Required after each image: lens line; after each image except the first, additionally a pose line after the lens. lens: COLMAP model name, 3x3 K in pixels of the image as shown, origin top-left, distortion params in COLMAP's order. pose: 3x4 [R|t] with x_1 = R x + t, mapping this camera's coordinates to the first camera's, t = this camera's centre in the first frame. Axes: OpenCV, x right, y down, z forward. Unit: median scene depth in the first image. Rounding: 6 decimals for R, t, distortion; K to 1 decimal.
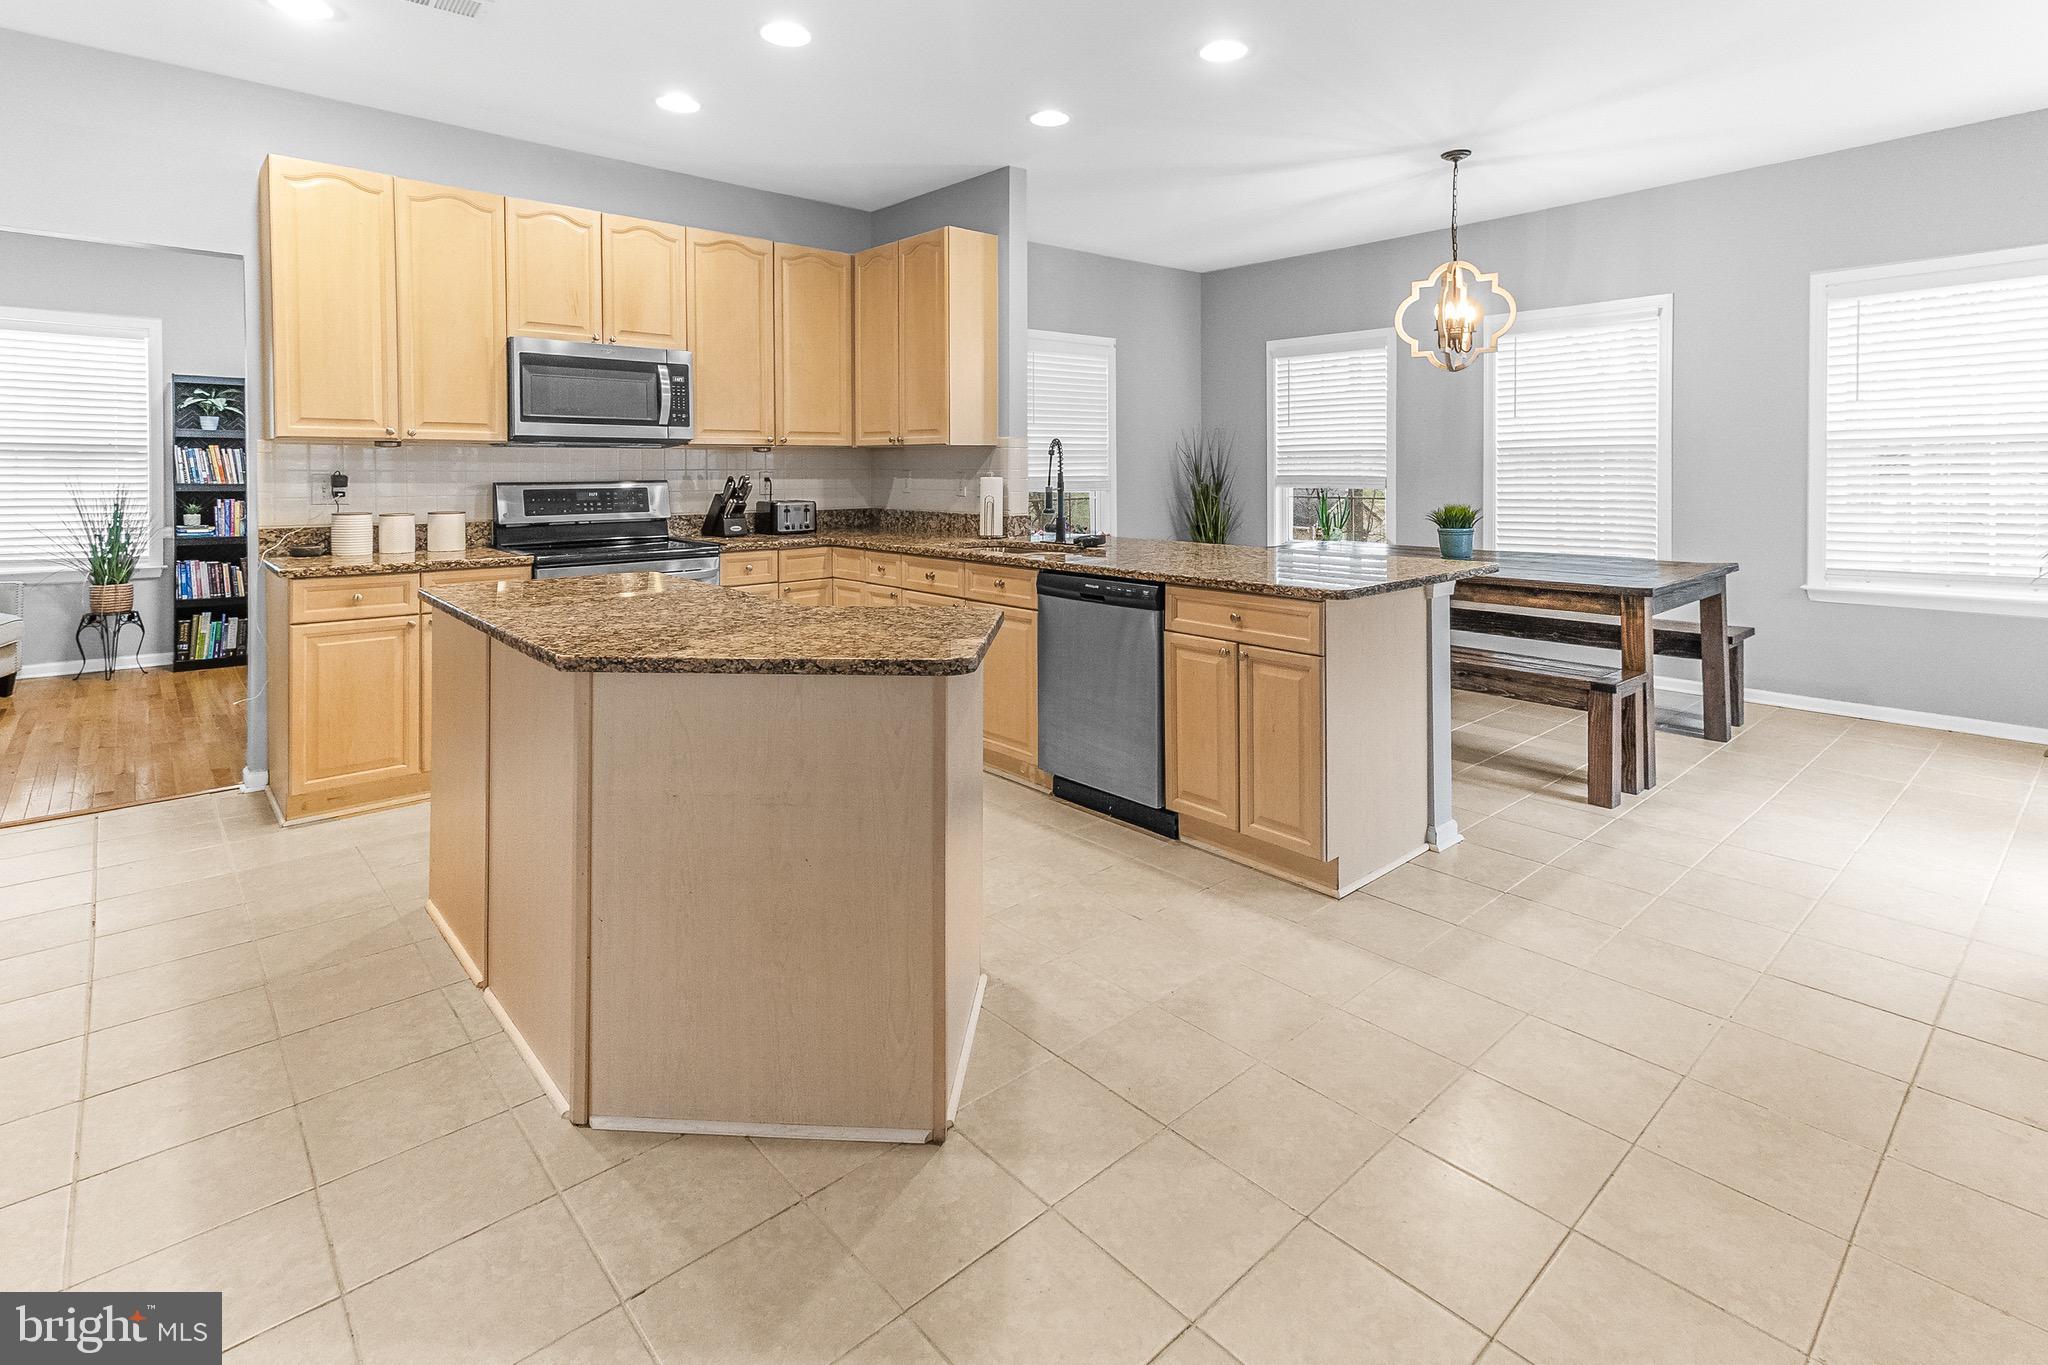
lens RADIAL K [[971.2, 0, 1030.0], [0, 971.2, 616.5], [0, 0, 1]] dist [0.020344, 0.000126]
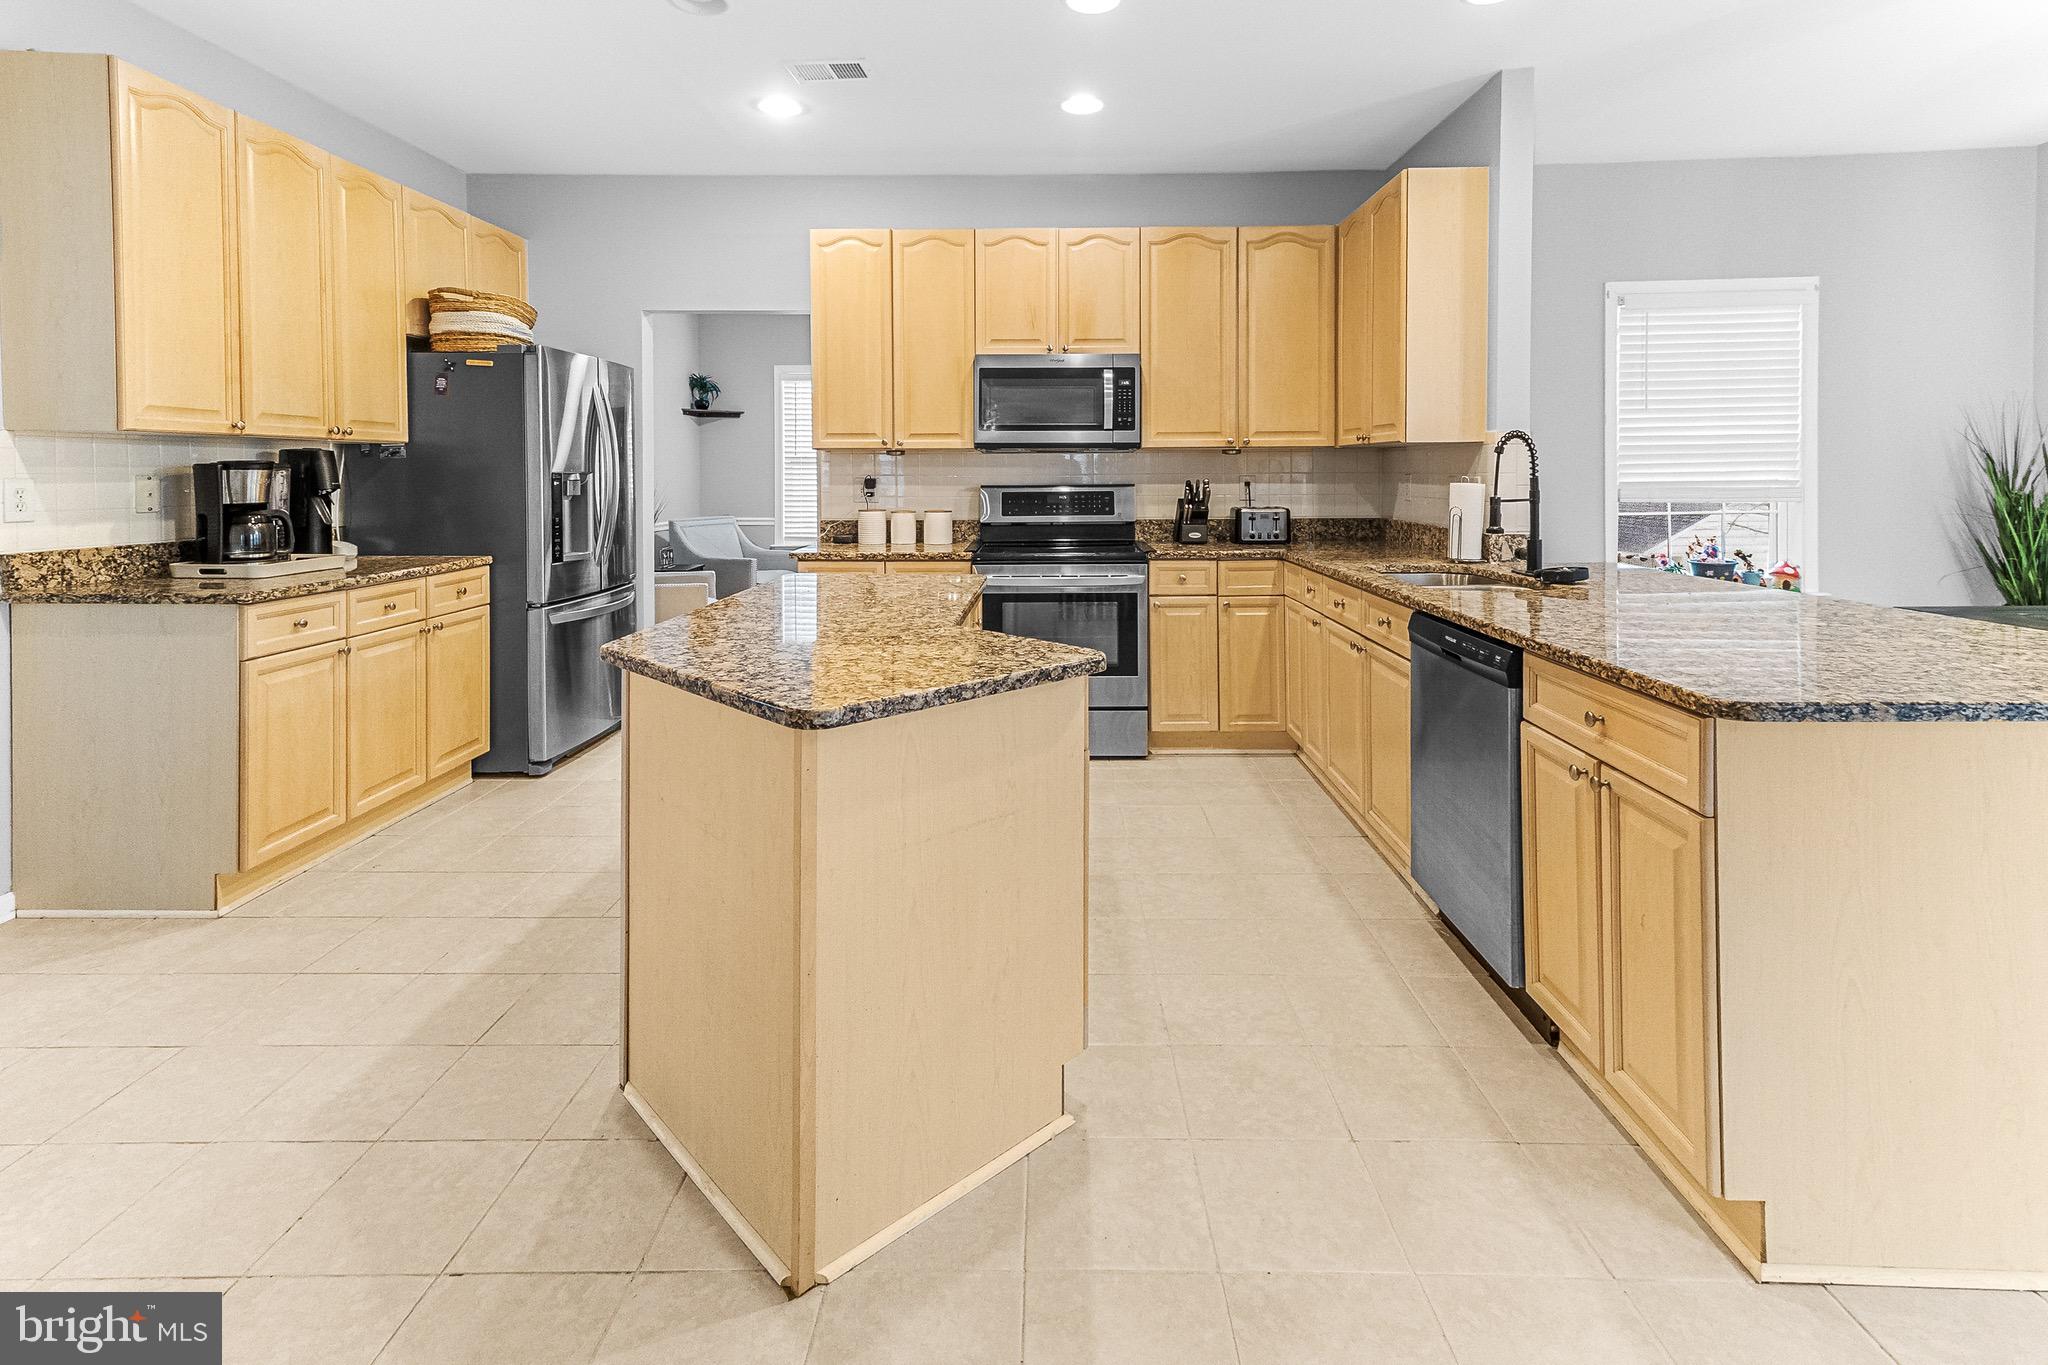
lens RADIAL K [[971.8, 0, 1027.0], [0, 971.8, 589.9], [0, 0, 1]] dist [0.020551, 0.000187]
pose [[0.735927, 0.081905, -0.672088, 0.253377], [-0.101264, 0.994806, 0.010351, -0.035405], [0.669445, 0.060440, 0.740399, 0.221028]]
